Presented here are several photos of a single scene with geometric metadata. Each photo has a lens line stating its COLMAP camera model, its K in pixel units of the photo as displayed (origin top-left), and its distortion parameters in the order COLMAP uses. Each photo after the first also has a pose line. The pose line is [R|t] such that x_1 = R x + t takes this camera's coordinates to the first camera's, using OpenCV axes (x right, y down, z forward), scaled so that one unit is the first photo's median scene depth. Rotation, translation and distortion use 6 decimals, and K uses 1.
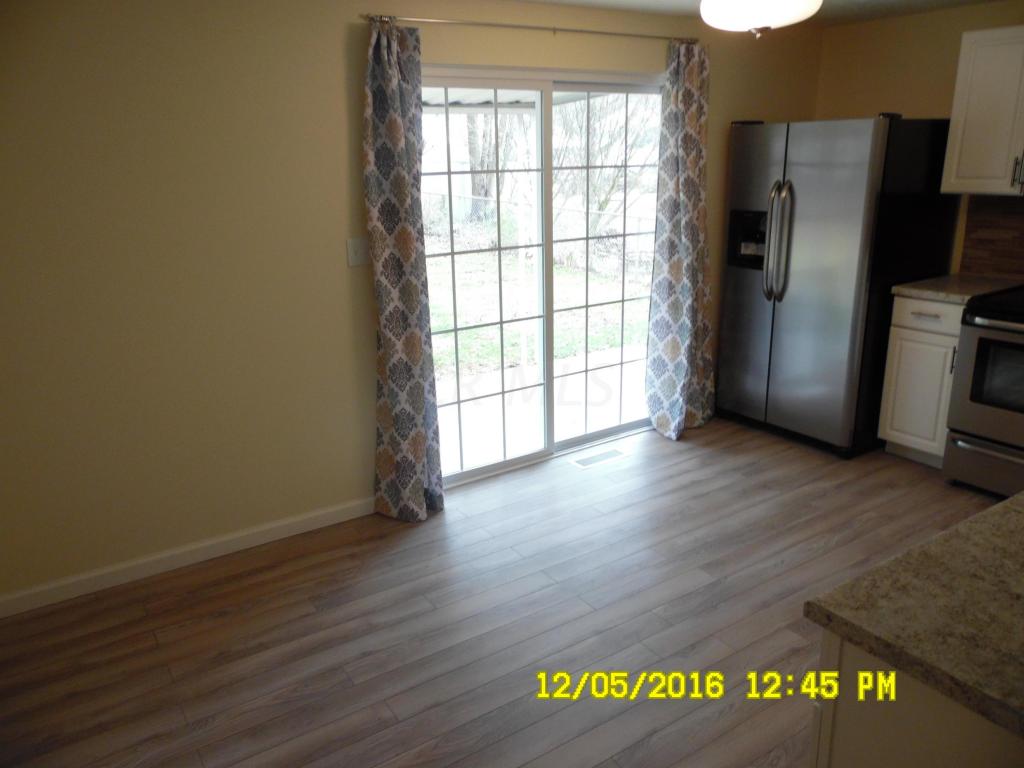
lens RADIAL K [[763.2, 0, 513.9], [0, 763.2, 379.1], [0, 0, 1]] dist [-0.020469, 0.048085]
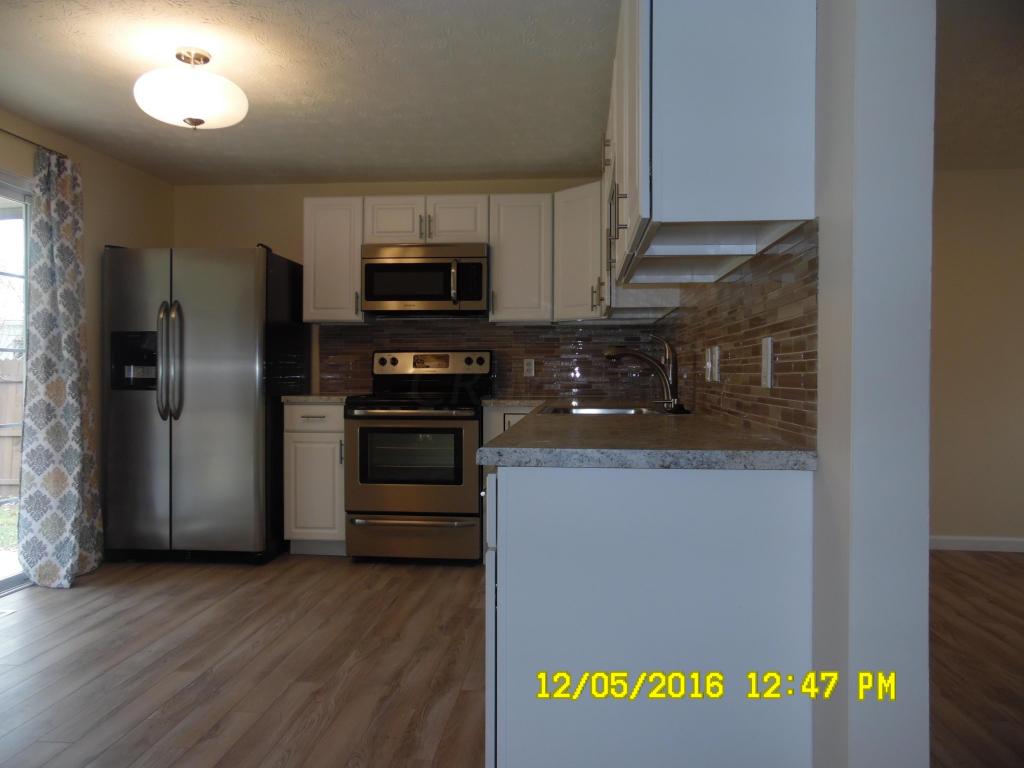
lens RADIAL K [[763.2, 0, 506.9], [0, 763.2, 381.5], [0, 0, 1]] dist [-0.020469, 0.048085]
pose [[0.629651, 0.018079, 0.776668, -0.158368], [0.204602, 0.960576, -0.188232, 0.131232], [-0.749451, 0.277428, 0.601129, 0.070602]]
